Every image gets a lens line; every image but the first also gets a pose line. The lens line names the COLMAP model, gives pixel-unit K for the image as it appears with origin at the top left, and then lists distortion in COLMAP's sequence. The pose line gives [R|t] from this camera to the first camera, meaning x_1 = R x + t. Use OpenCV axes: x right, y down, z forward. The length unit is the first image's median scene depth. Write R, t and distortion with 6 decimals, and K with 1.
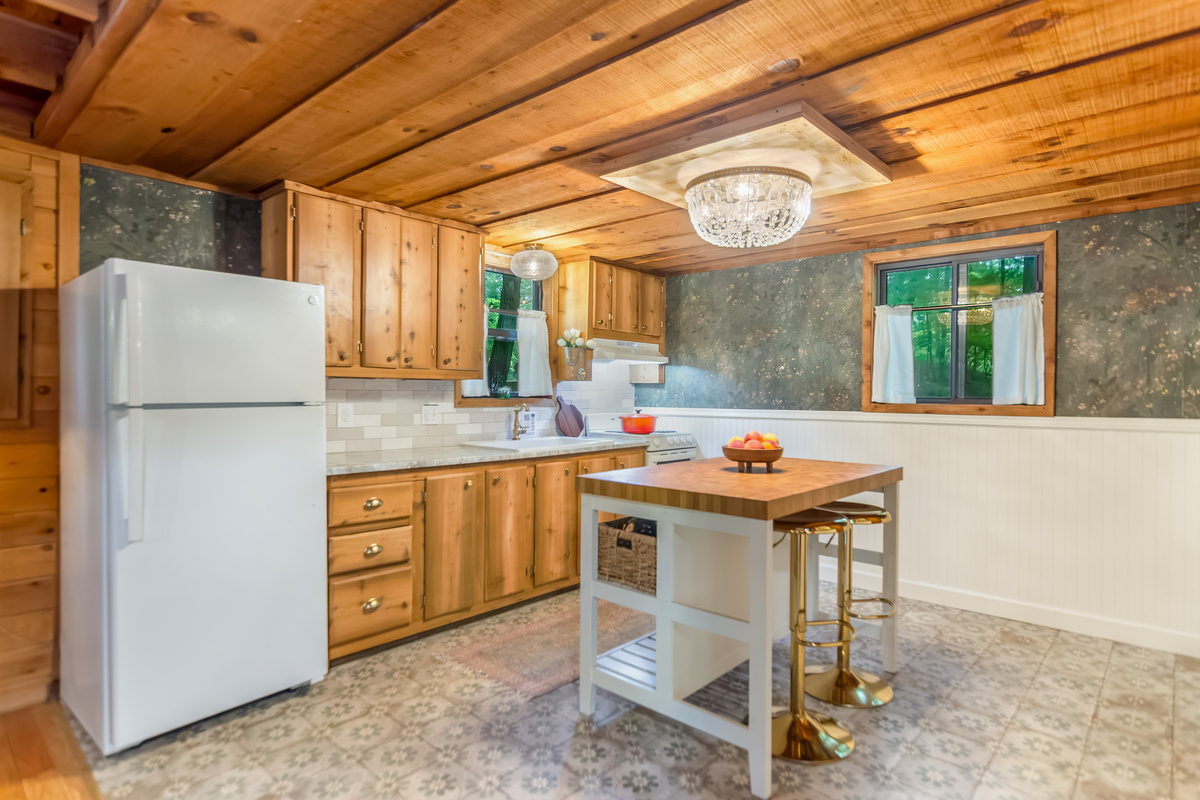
lens RADIAL K [[651.4, 0, 587.0], [0, 651.4, 402.8], [0, 0, 1]] dist [0.016805, 0.001203]
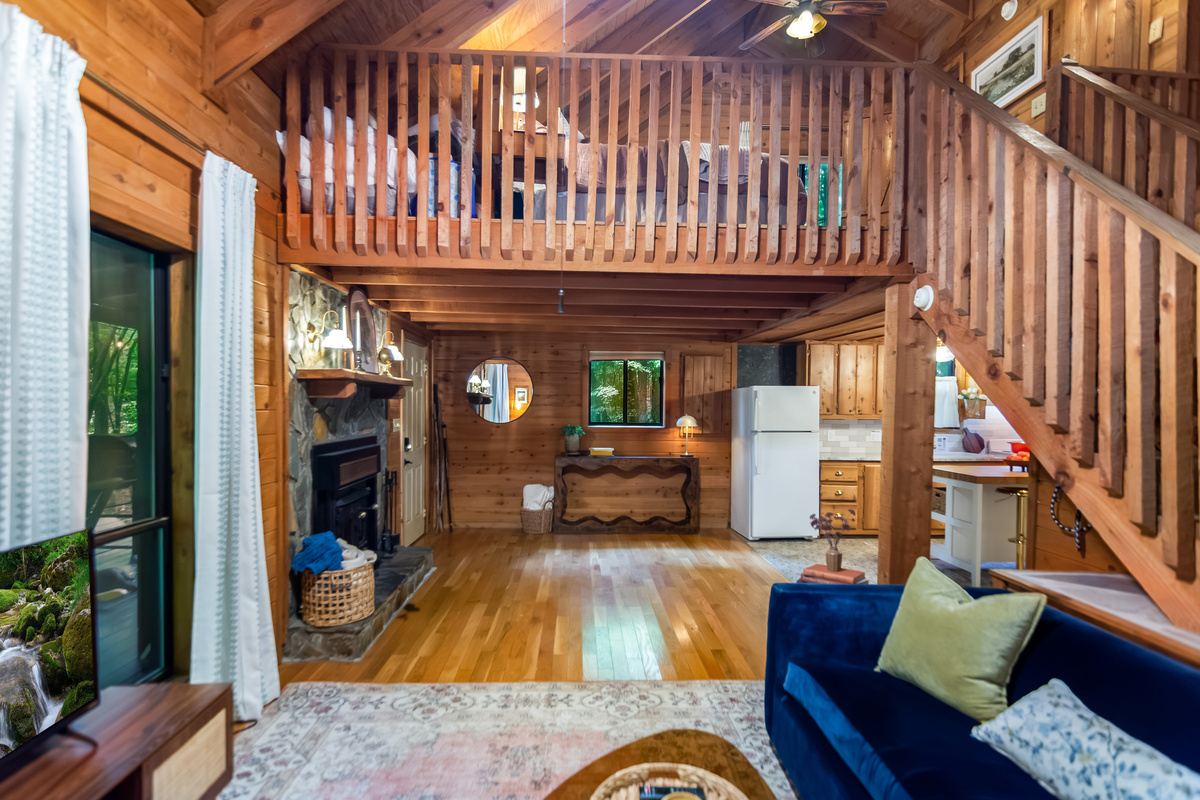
lens RADIAL K [[593.3, 0, 594.8], [0, 593.3, 405.7], [0, 0, 1]] dist [-0.001120, 0.002785]
pose [[0.707458, 0.001065, -0.706754, 0.377872], [-0.016168, 0.999762, -0.014677, -0.030838], [0.706570, 0.021810, 0.707307, -0.770988]]
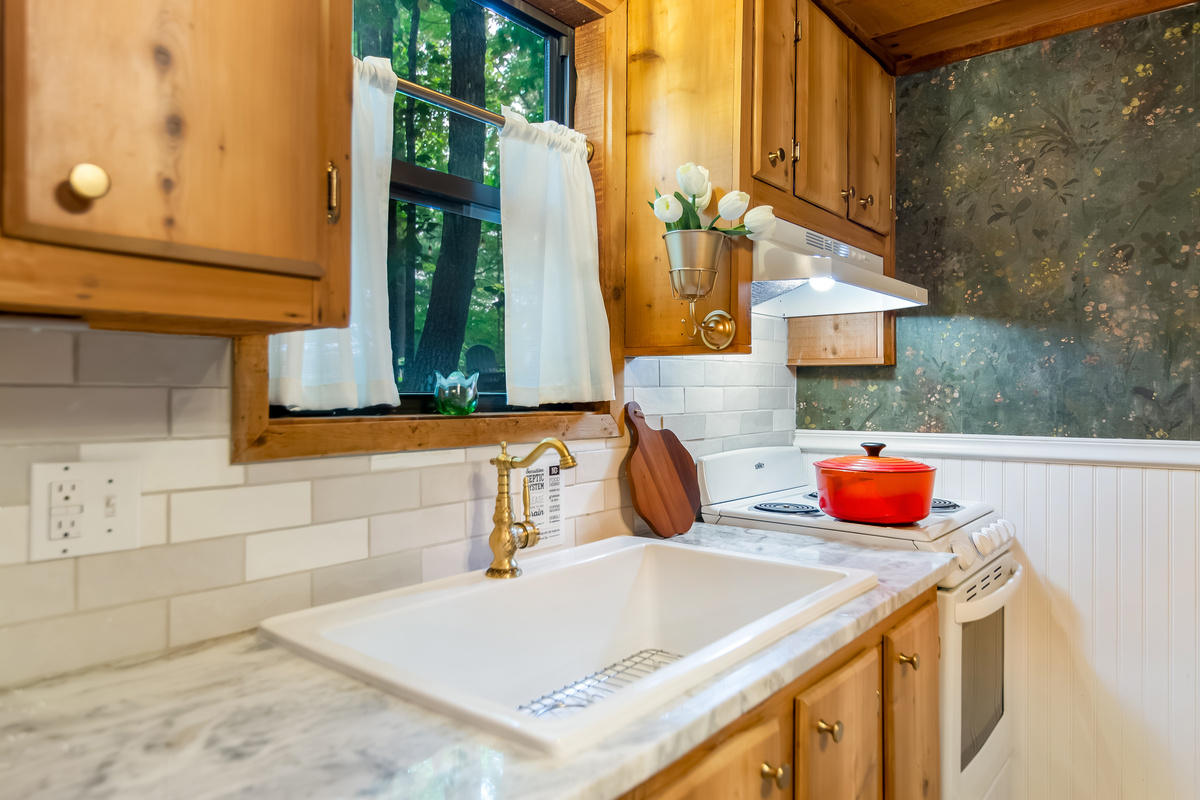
lens RADIAL K [[796.2, 0, 602.6], [0, 796.2, 399.3], [0, 0, 1]] dist [0.001452, -0.000820]
pose [[0.997917, -0.007706, 0.064054, -0.086322], [0.008289, 0.999926, -0.008849, -0.009699], [-0.063981, 0.009362, 0.997907, 0.659132]]
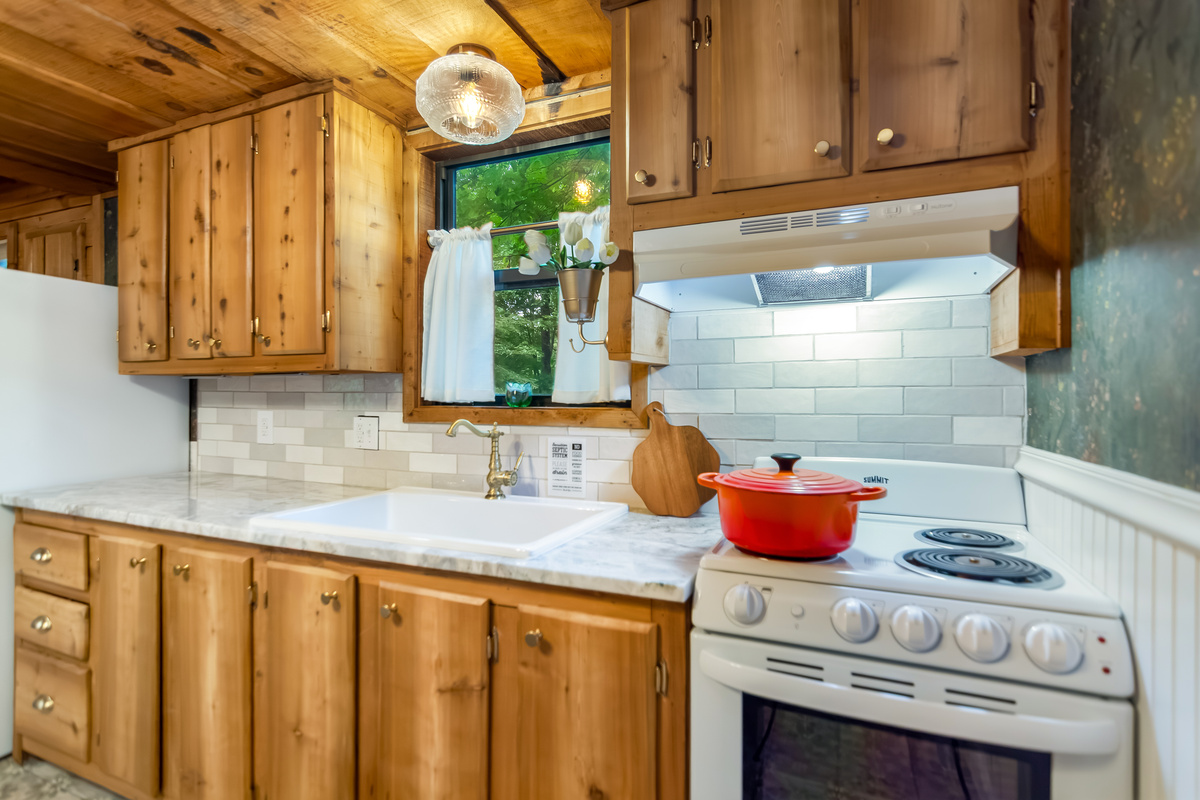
lens RADIAL K [[593.3, 0, 595.6], [0, 593.3, 395.3], [0, 0, 1]] dist [-0.001120, 0.002785]
pose [[0.314387, -0.007944, -0.949262, 0.305792], [-0.015055, 0.999797, -0.013353, -0.010398], [0.949176, 0.018489, 0.314204, 0.911343]]
